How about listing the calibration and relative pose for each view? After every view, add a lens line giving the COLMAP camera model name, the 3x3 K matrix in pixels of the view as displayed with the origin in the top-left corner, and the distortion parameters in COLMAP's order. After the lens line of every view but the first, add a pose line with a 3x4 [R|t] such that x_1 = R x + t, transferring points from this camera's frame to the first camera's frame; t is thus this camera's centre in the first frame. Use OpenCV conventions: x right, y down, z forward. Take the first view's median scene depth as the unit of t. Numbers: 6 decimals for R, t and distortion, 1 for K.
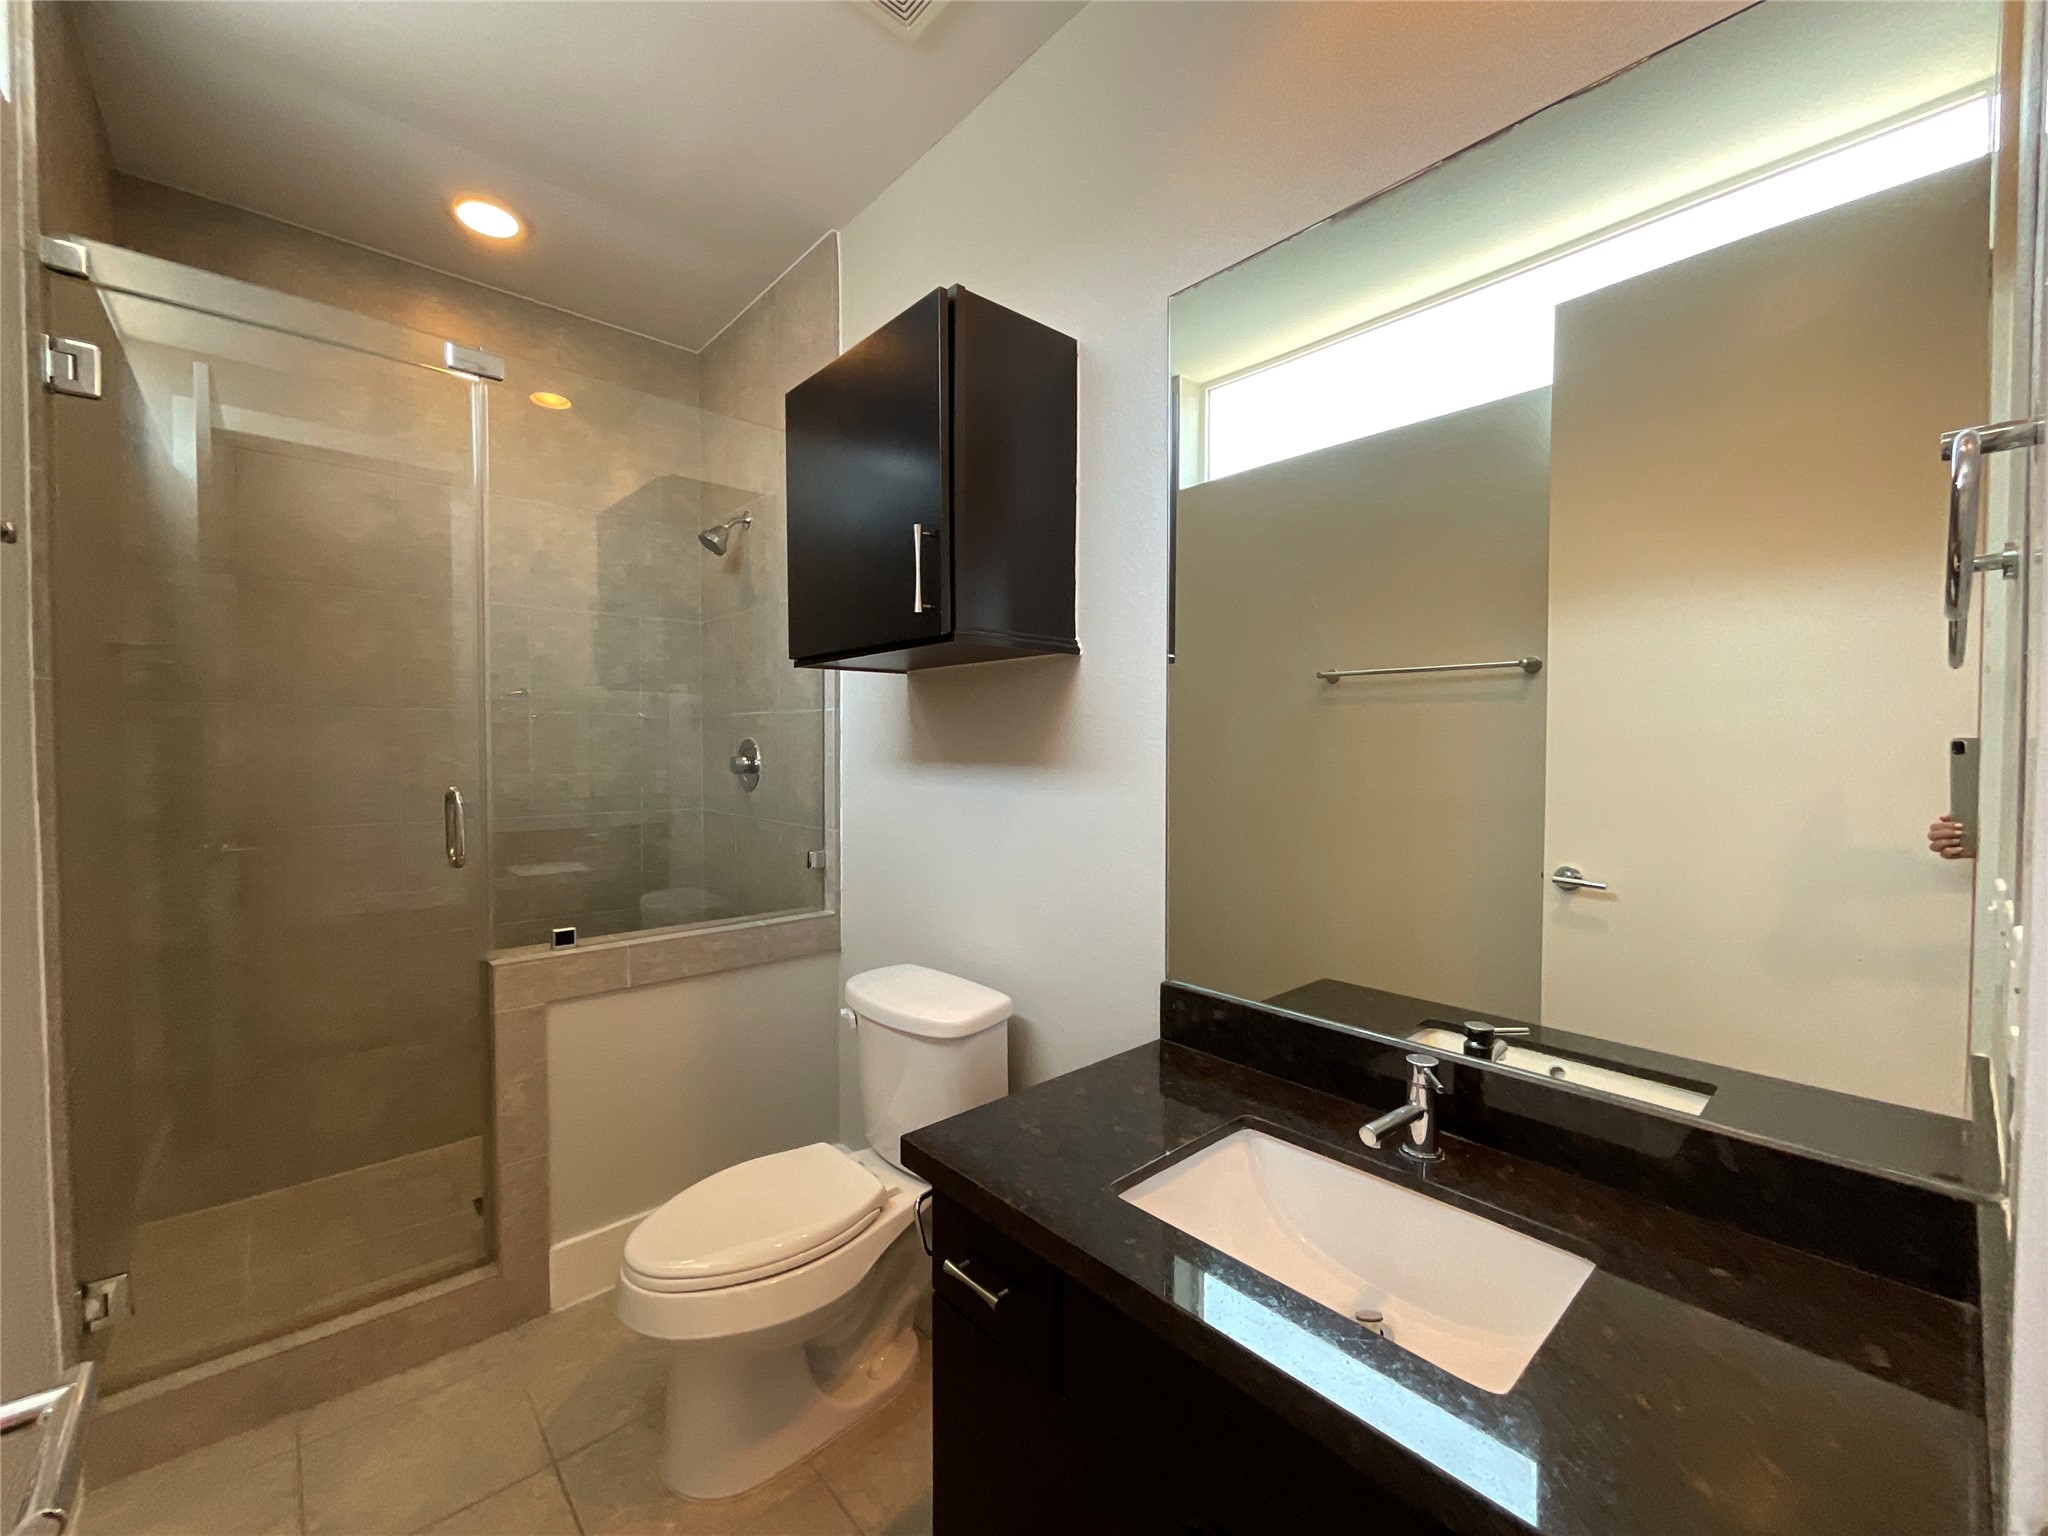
lens RADIAL K [[834.5, 0, 1024.1], [0, 834.5, 773.9], [0, 0, 1]] dist [-0.000409, 0.000253]
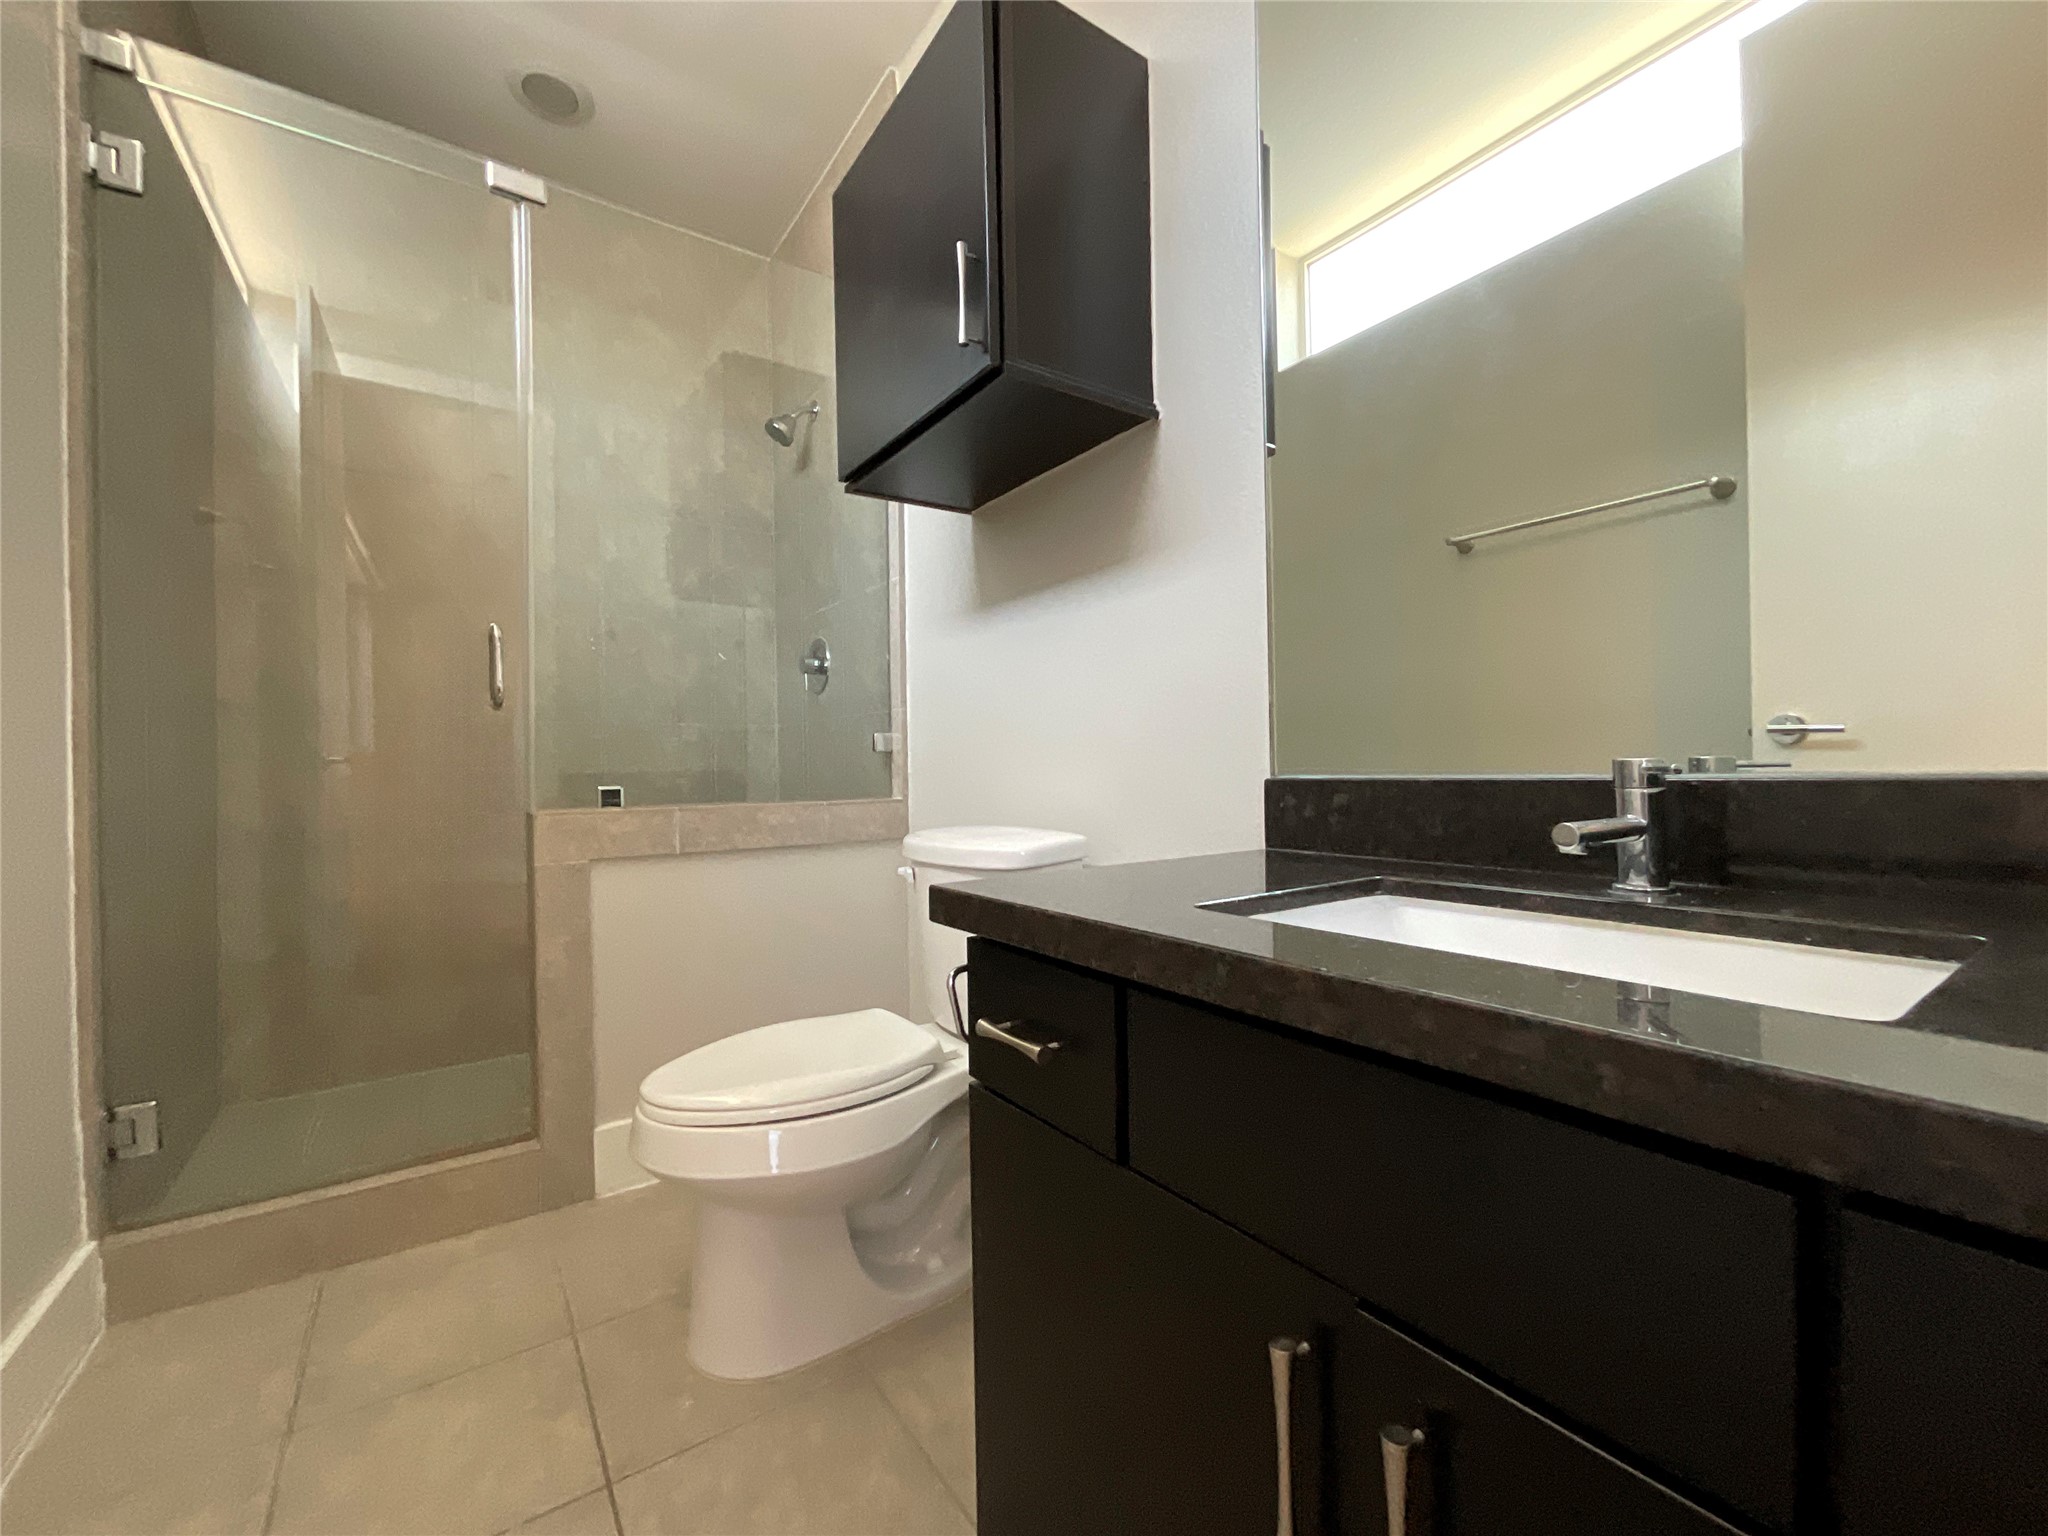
lens RADIAL K [[834.5, 0, 1024.7], [0, 834.5, 772.5], [0, 0, 1]] dist [-0.000409, 0.000253]
pose [[0.992216, -0.019135, -0.123047, 0.025649], [0.015239, 0.999355, -0.032530, 0.213712], [0.123590, 0.030401, 0.991868, 0.132350]]
